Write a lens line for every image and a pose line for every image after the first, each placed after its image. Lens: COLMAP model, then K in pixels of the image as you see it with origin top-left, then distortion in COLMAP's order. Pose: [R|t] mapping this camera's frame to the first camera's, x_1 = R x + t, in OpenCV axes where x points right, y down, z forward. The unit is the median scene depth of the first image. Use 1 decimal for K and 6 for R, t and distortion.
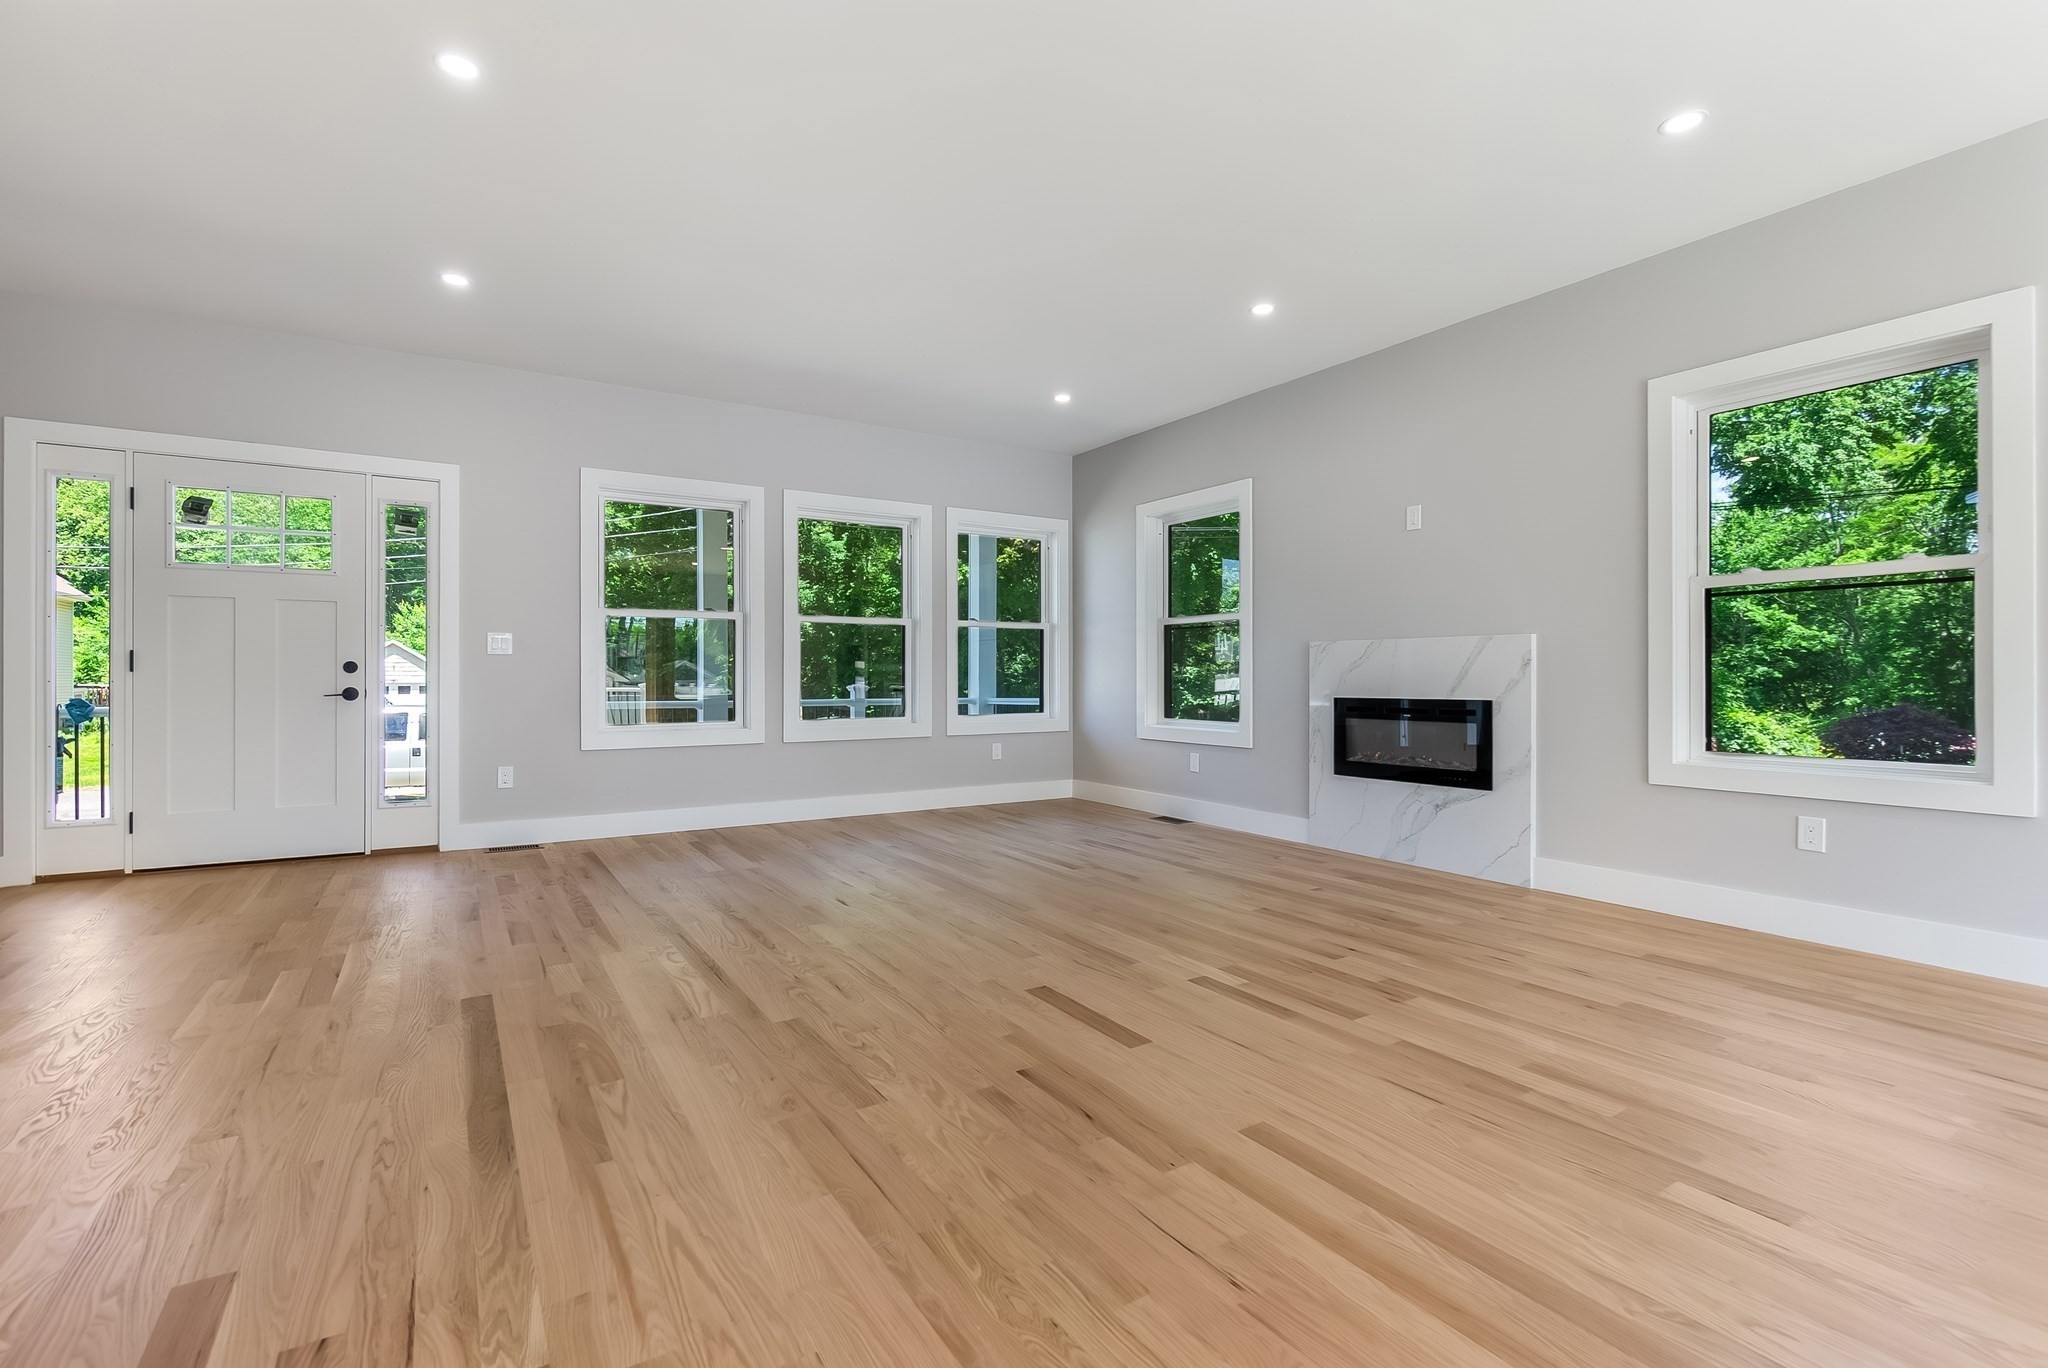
lens RADIAL K [[947.8, 0, 1024.0], [0, 947.8, 684.0], [0, 0, 1]] dist [-0.001105, 0.000070]
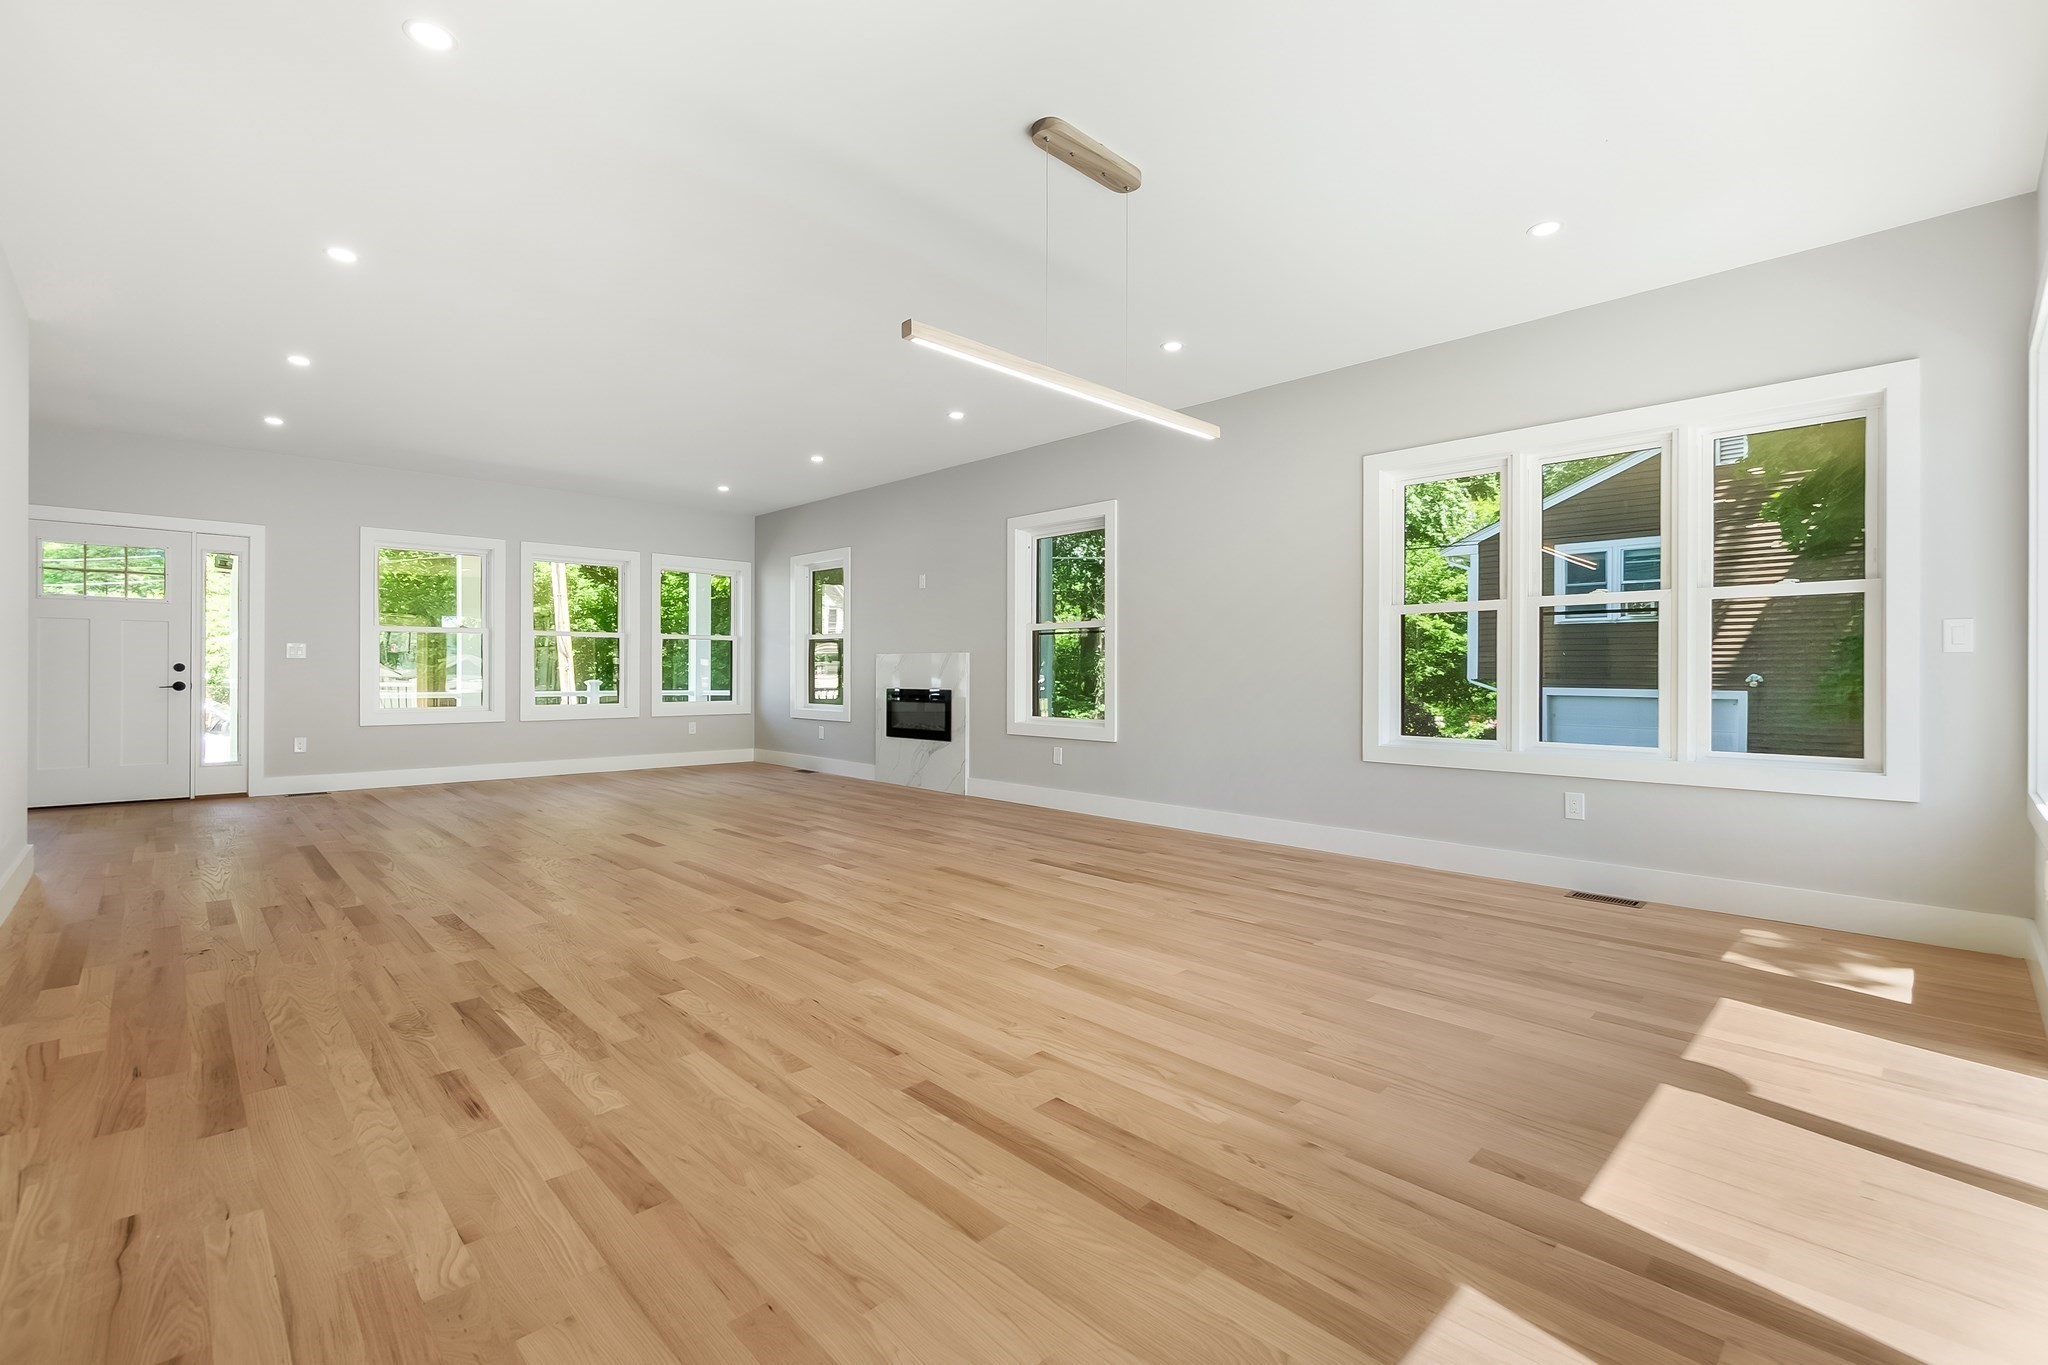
lens RADIAL K [[881.7, 0, 1016.5], [0, 881.7, 679.6], [0, 0, 1]] dist [-0.010621, 0.000398]
pose [[0.976445, 0.001741, 0.215760, 0.218116], [-0.001655, 0.999998, -0.000578, -0.000745], [-0.215760, 0.000208, 0.976446, -0.513506]]
